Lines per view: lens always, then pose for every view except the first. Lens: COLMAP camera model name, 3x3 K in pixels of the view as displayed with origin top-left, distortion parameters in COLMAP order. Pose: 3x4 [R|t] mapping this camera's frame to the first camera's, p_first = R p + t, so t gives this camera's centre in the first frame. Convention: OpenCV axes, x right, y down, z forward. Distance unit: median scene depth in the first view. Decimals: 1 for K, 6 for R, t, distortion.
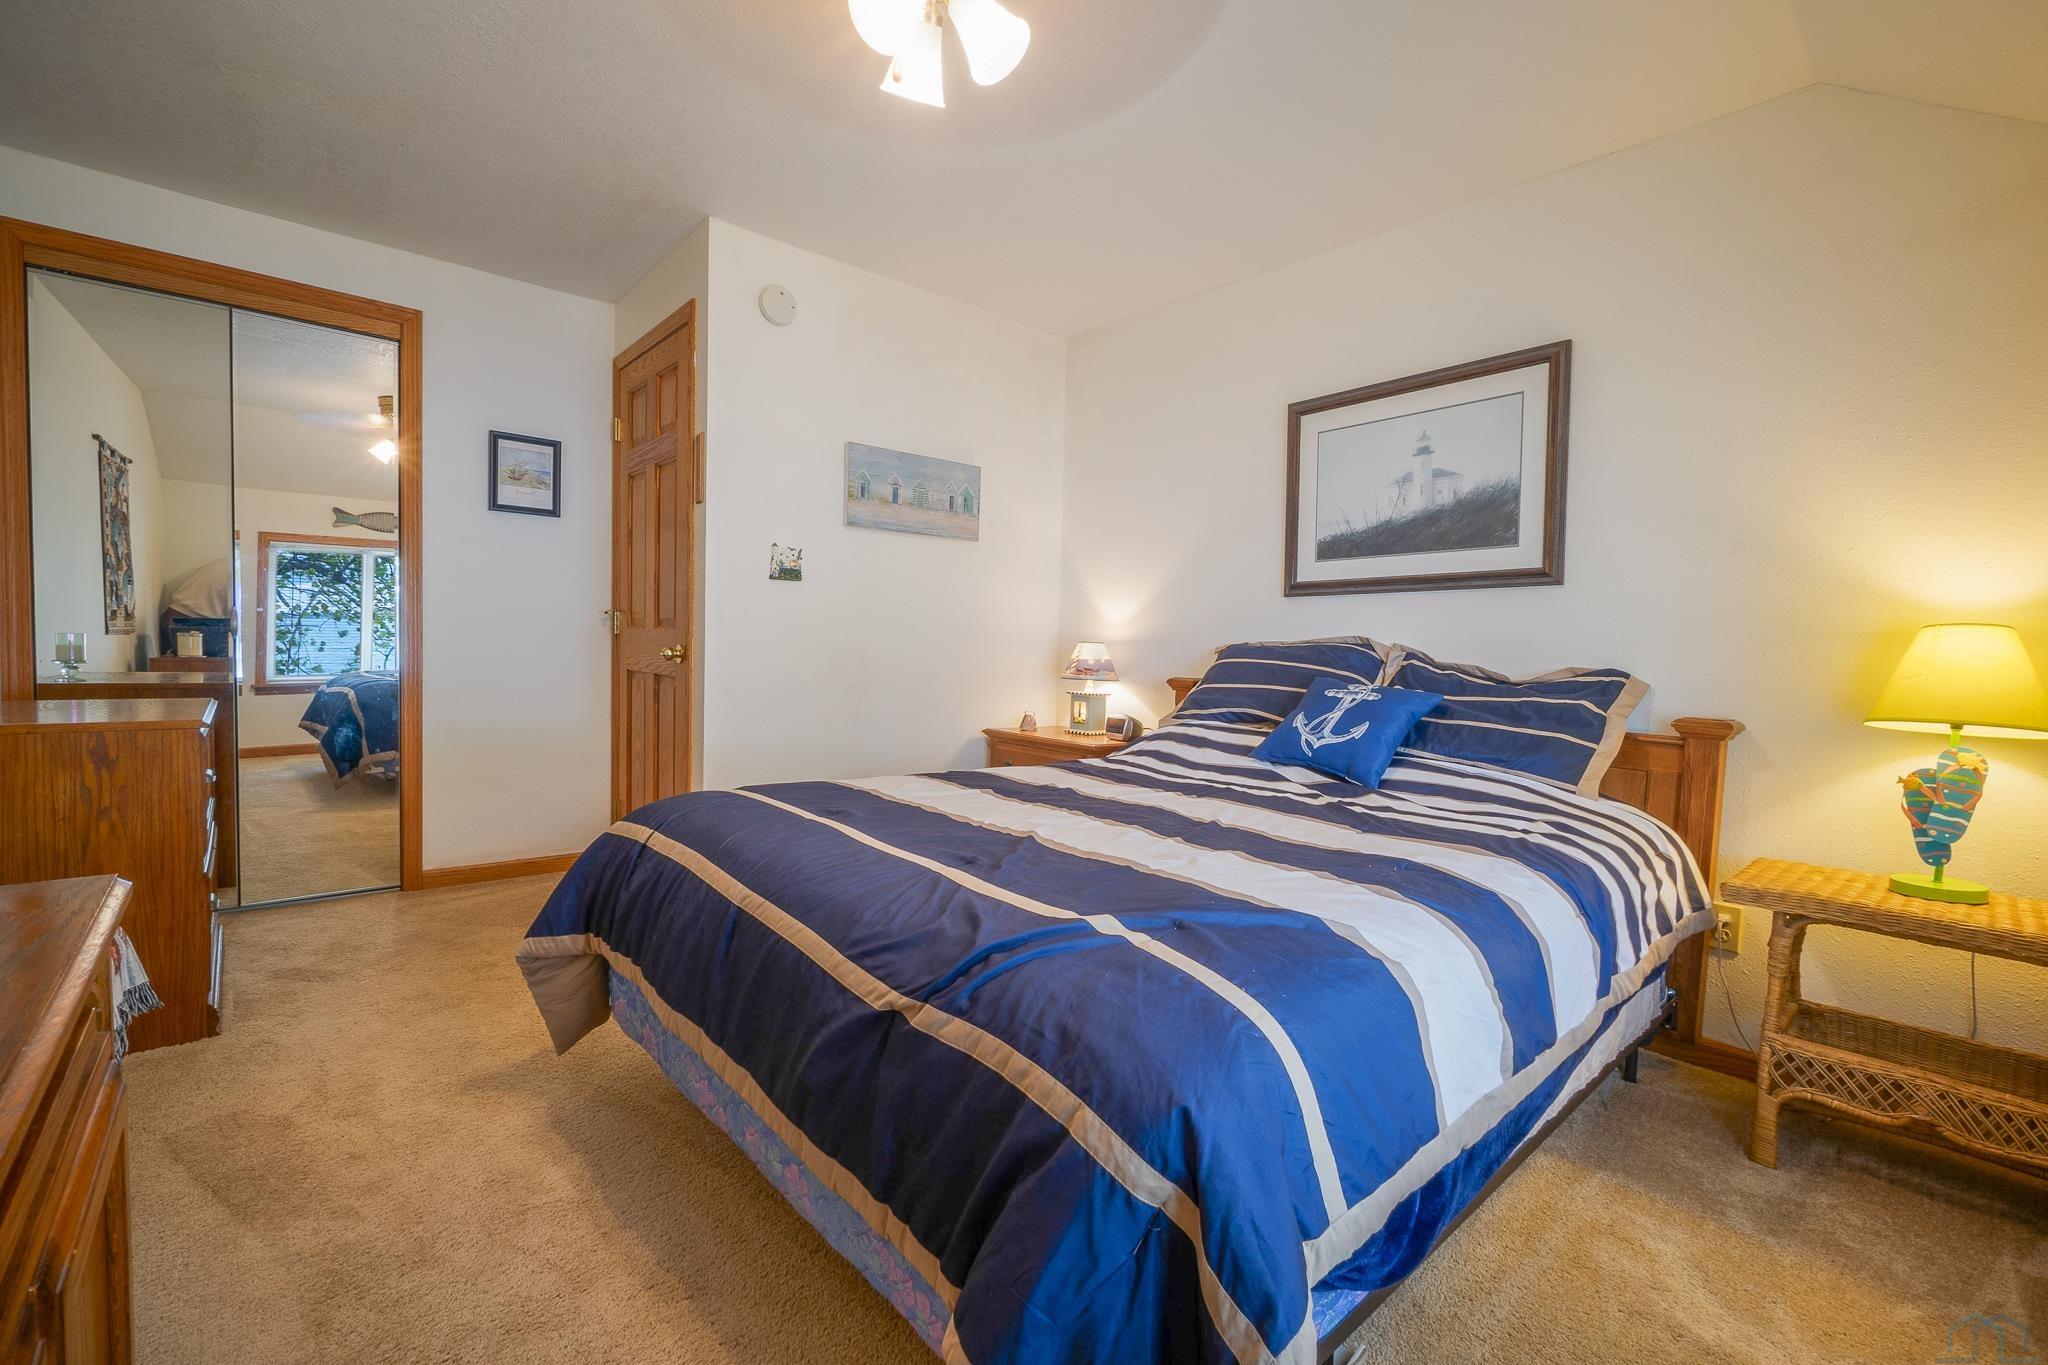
lens RADIAL K [[883.6, 0, 1024.0], [0, 883.6, 682.5], [0, 0, 1]] dist [-0.000850, 0.000052]
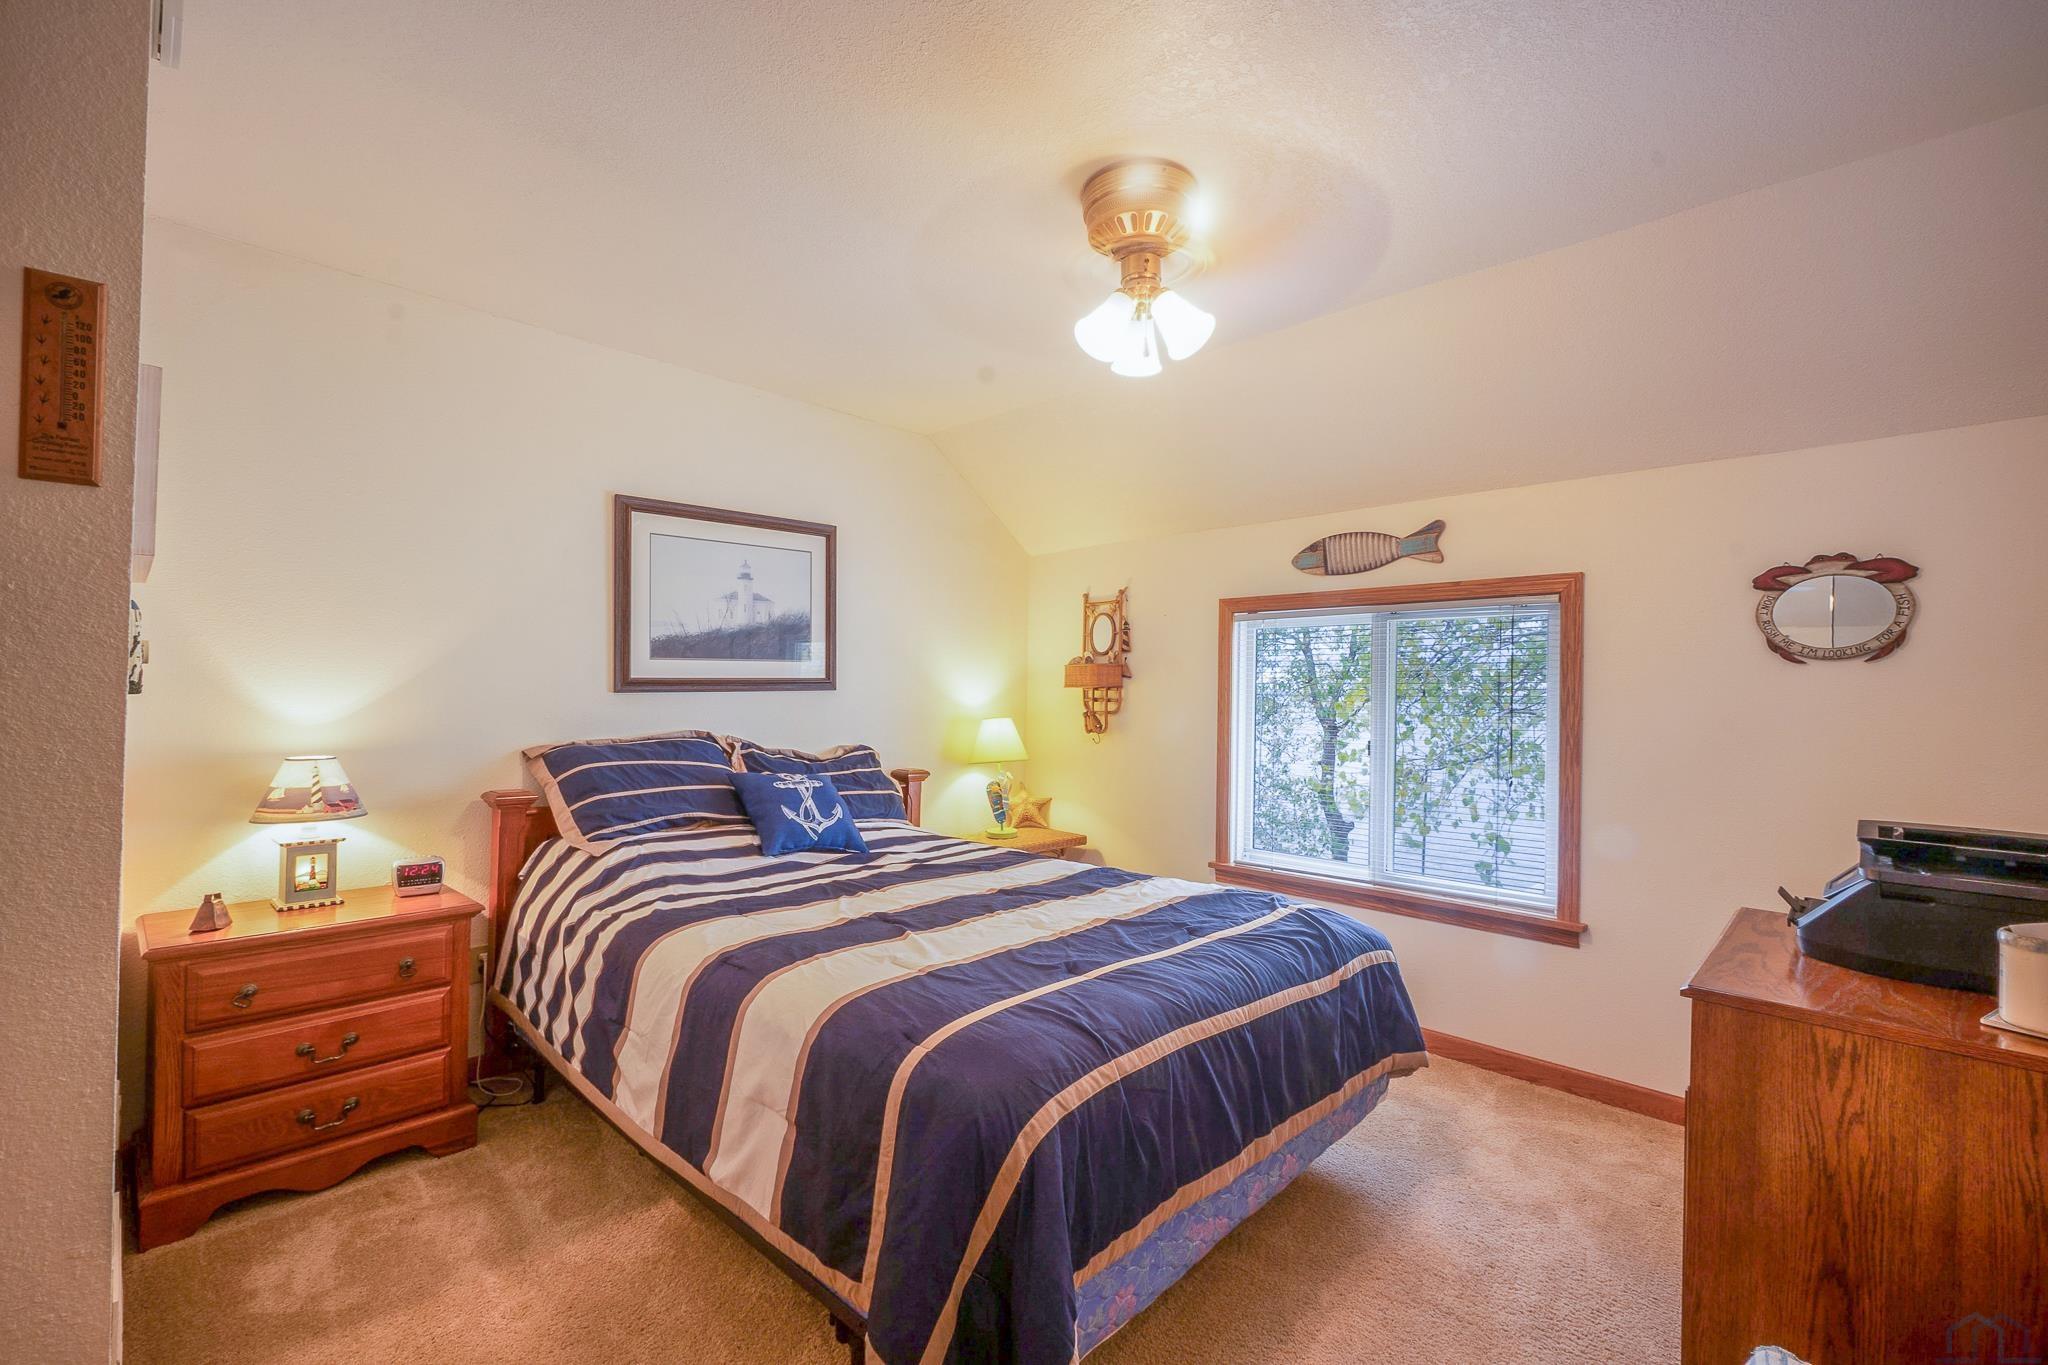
lens RADIAL K [[883.6, 0, 1024.0], [0, 883.6, 682.5], [0, 0, 1]] dist [-0.000850, 0.000052]
pose [[-0.082936, -0.027485, 0.996176, -0.797529], [0.022800, 0.999306, 0.029469, -0.143280], [-0.996294, 0.025157, -0.082252, 0.721919]]
